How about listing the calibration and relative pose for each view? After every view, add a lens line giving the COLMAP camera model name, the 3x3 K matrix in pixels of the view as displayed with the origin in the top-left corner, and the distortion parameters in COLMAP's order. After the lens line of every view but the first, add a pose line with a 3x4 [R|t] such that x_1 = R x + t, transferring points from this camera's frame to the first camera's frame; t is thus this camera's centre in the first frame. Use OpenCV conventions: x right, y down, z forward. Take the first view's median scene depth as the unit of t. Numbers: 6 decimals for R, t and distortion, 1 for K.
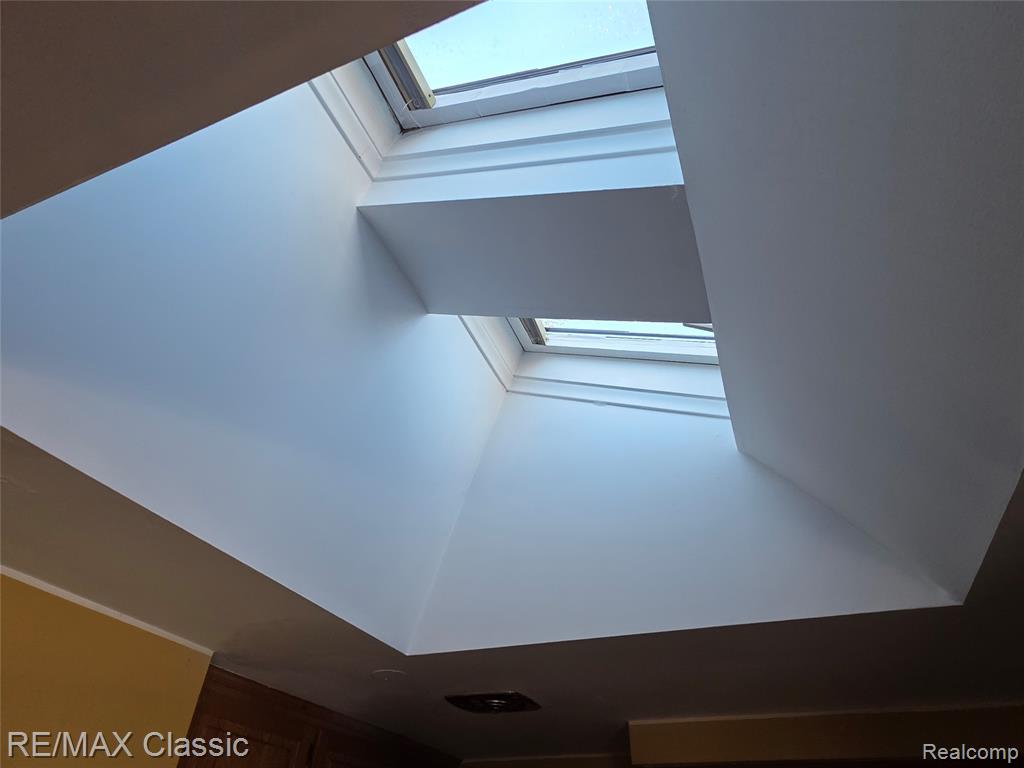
lens RADIAL K [[606.1, 0, 504.6], [0, 606.1, 382.7], [0, 0, 1]] dist [0.010259, -0.006318]
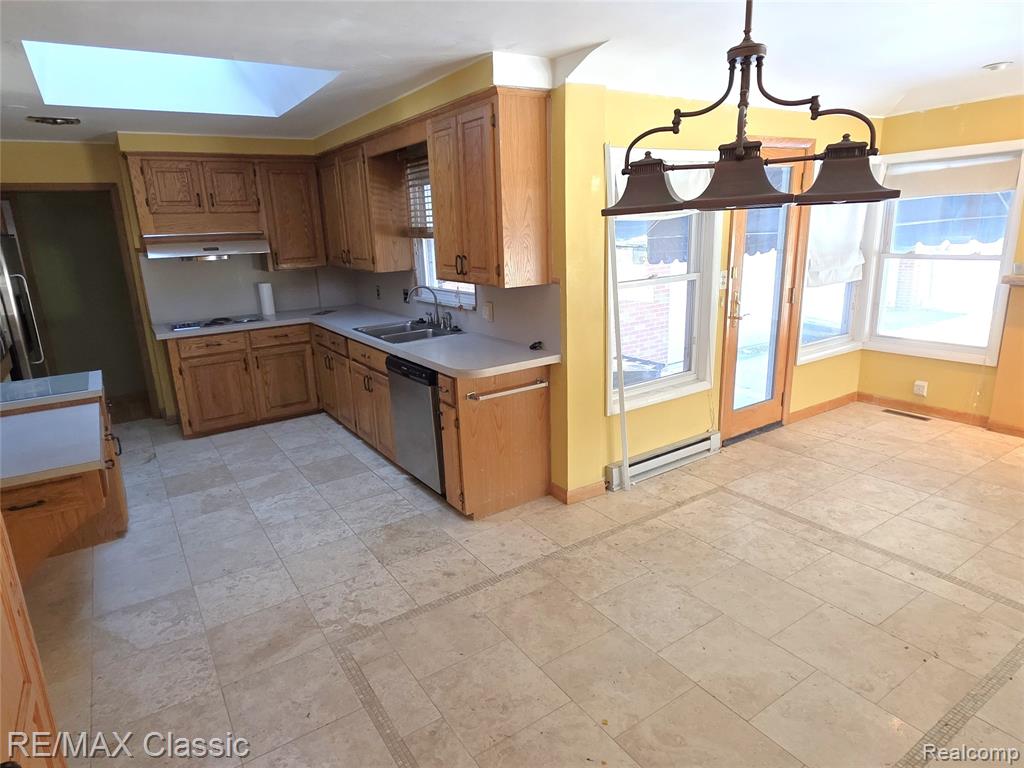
lens RADIAL K [[606.1, 0, 504.6], [0, 606.1, 382.7], [0, 0, 1]] dist [0.010259, -0.006318]
pose [[0.564144, -0.257057, 0.784642, -0.947567], [-0.483033, 0.667967, 0.566126, -0.710045], [-0.669642, -0.698385, 0.252662, -1.044445]]
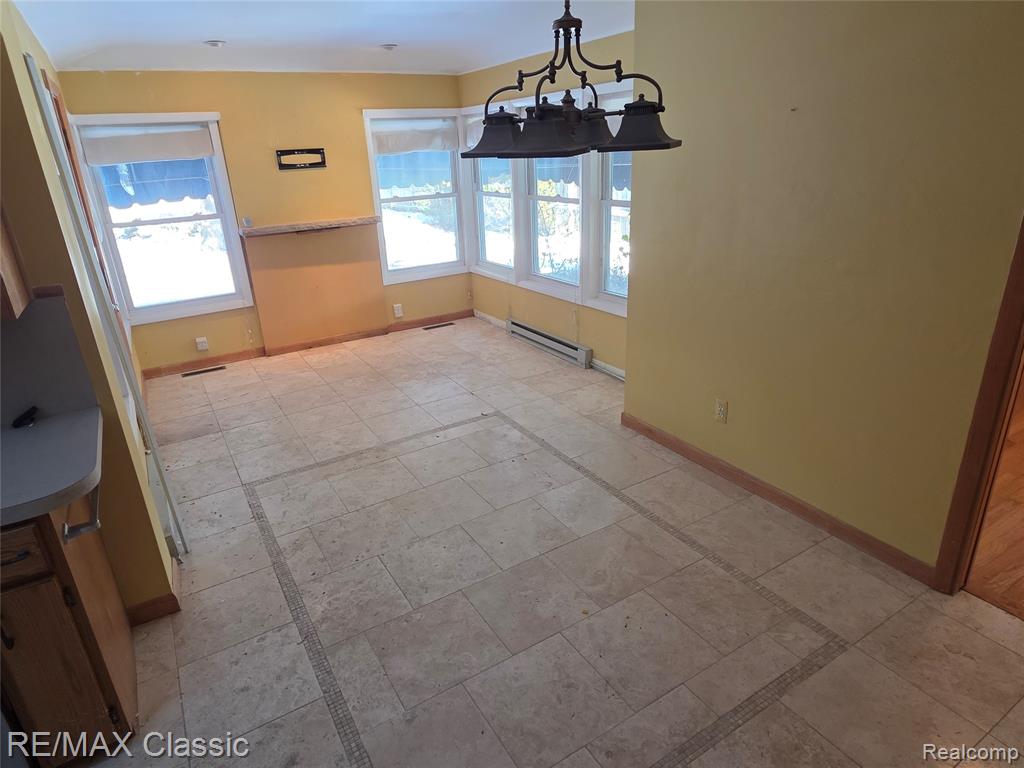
lens RADIAL K [[606.1, 0, 504.6], [0, 606.1, 382.7], [0, 0, 1]] dist [0.010259, -0.006318]
pose [[-0.805413, -0.204434, 0.556342, -0.644470], [-0.357549, 0.916195, -0.180956, -0.001220], [-0.472724, -0.344664, -0.811011, -0.167972]]
